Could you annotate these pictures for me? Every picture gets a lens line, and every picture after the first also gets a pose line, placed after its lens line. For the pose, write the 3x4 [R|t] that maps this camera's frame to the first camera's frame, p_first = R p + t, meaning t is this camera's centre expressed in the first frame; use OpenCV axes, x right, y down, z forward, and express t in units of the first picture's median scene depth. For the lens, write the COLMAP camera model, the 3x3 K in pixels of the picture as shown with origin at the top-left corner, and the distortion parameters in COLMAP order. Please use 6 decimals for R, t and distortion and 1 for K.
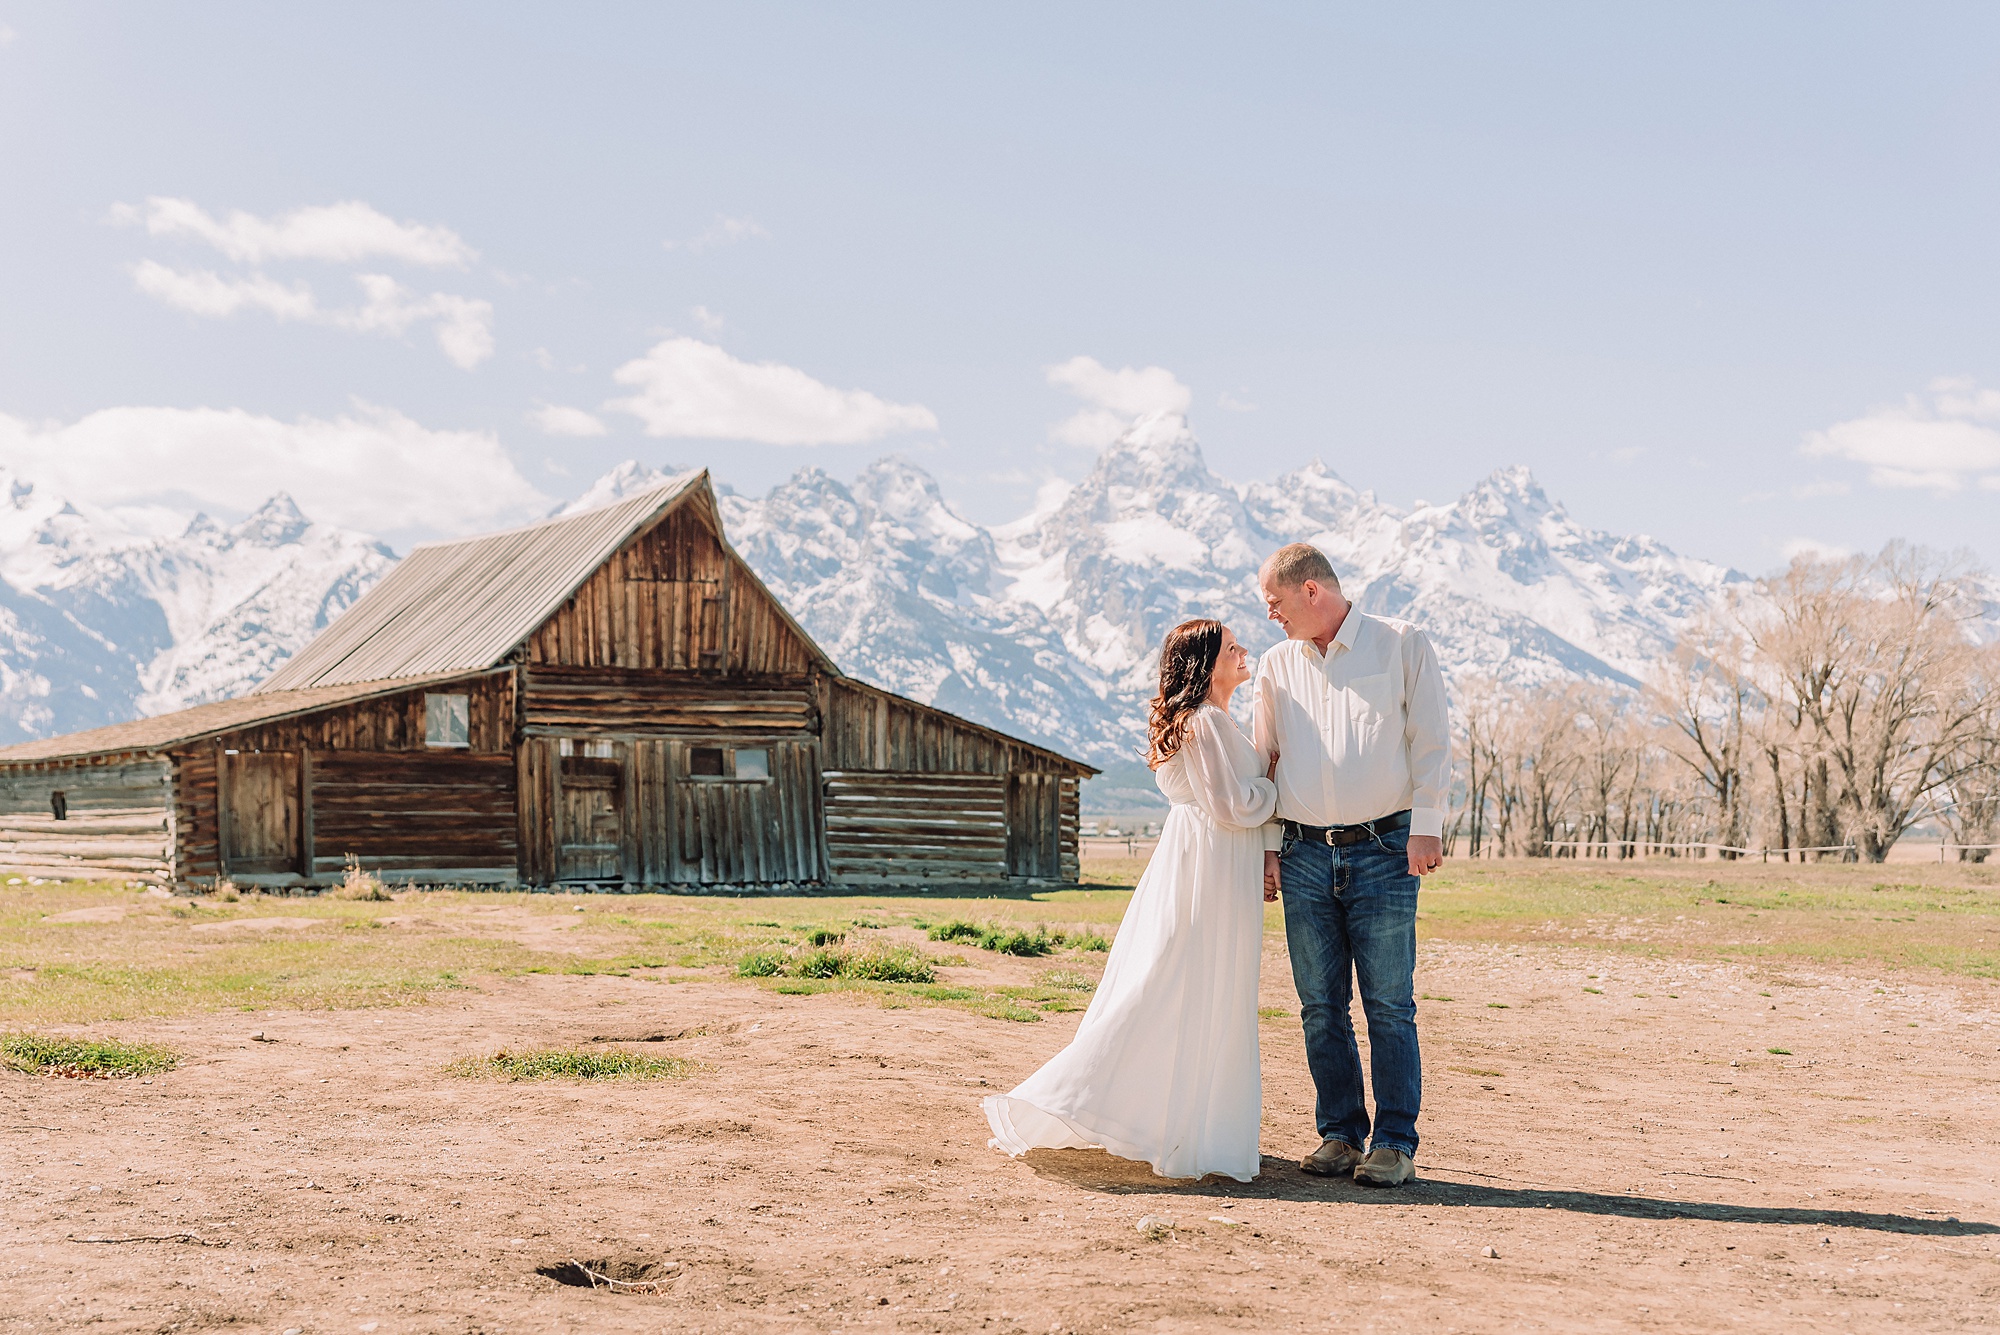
lens RADIAL K [[2892.8, 0, 969.8], [0, 2892.8, 639.4], [0, 0, 1]] dist [-0.006586, 0.000000]
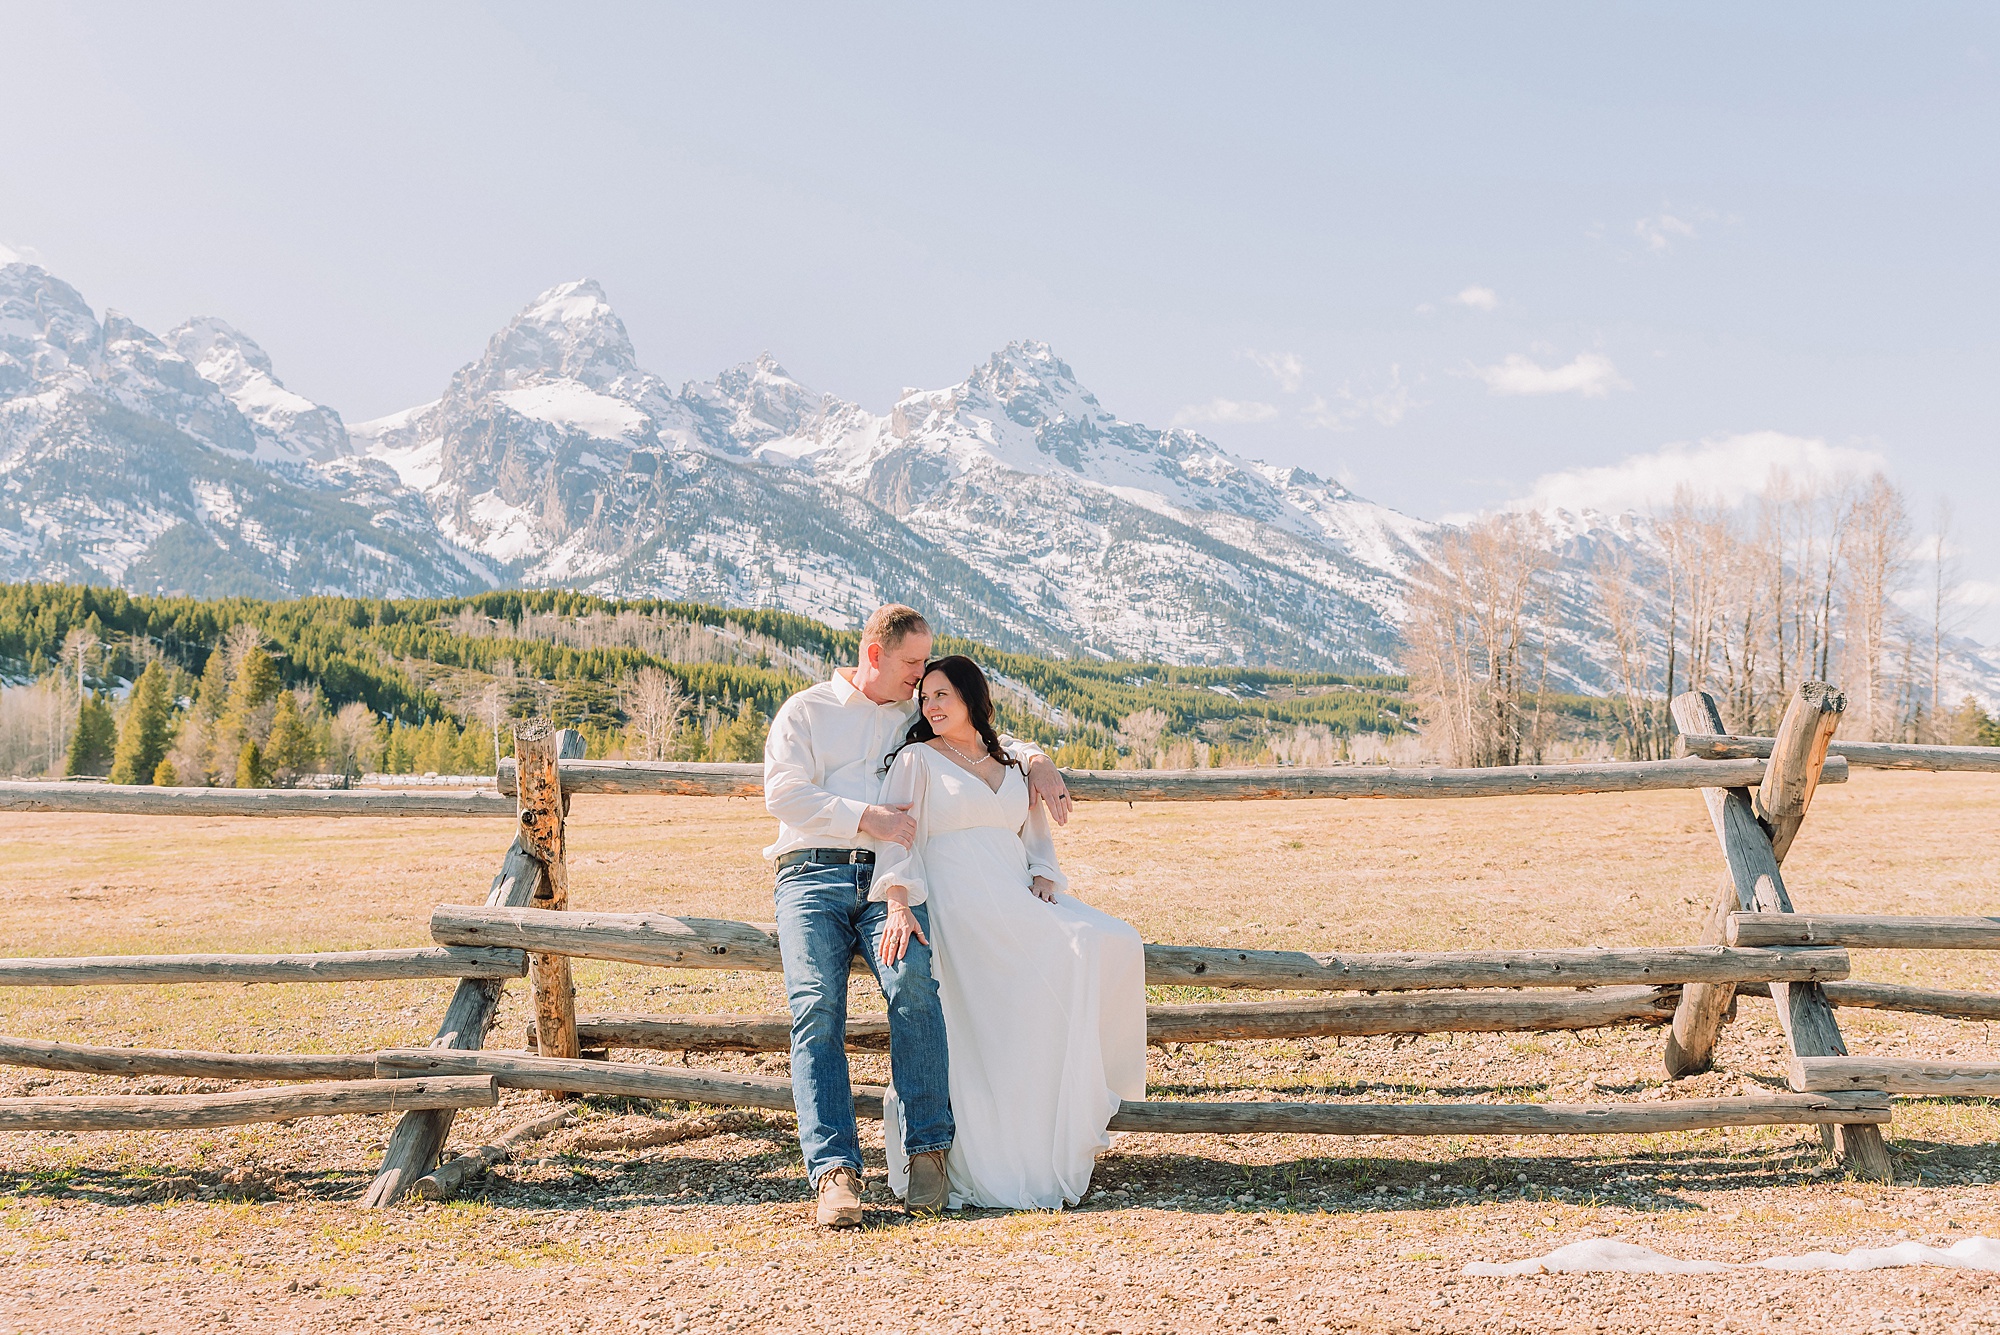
lens RADIAL K [[1906.7, 0, 1015.9], [0, 1906.7, 680.0], [0, 0, 1]] dist [-0.001369, 0.000000]
pose [[0.953503, -0.011360, 0.301169, 0.033397], [0.010149, 0.999933, 0.005587, 0.040629], [-0.301212, -0.002270, 0.953555, 0.663920]]
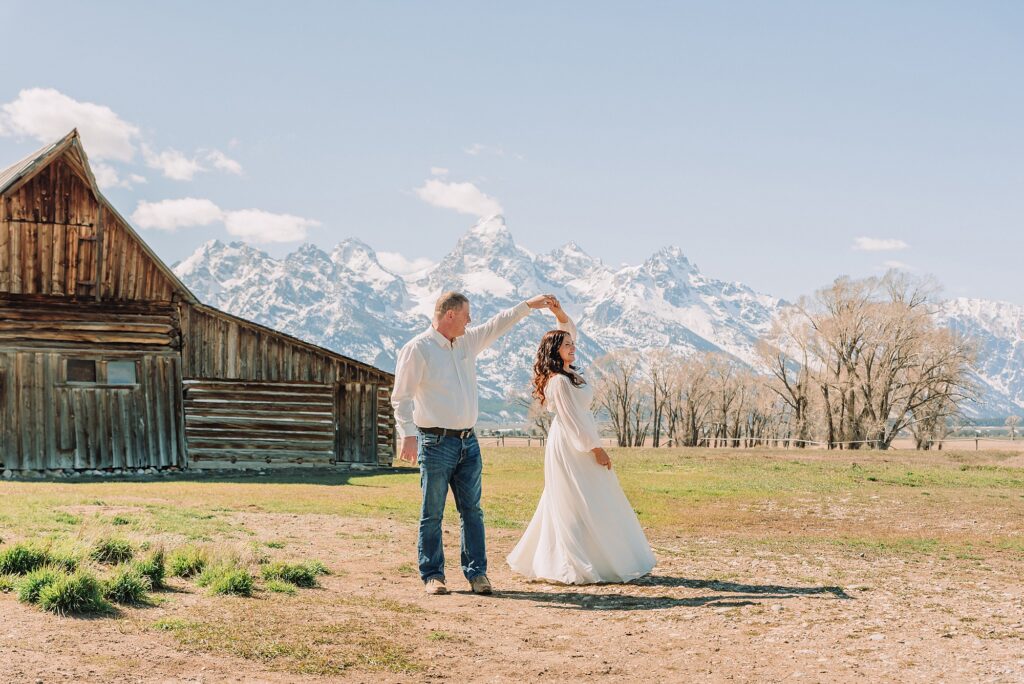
lens RADIAL K [[1497.9, 0, 505.3], [0, 1497.9, 341.7], [0, 0, 1]] dist [-0.004755, 0.000000]
pose [[0.997150, 0.003009, 0.075381, 0.000257], [-0.003383, 0.999983, 0.004832, 0.000153], [-0.075365, -0.005074, 0.997143, 0.002107]]
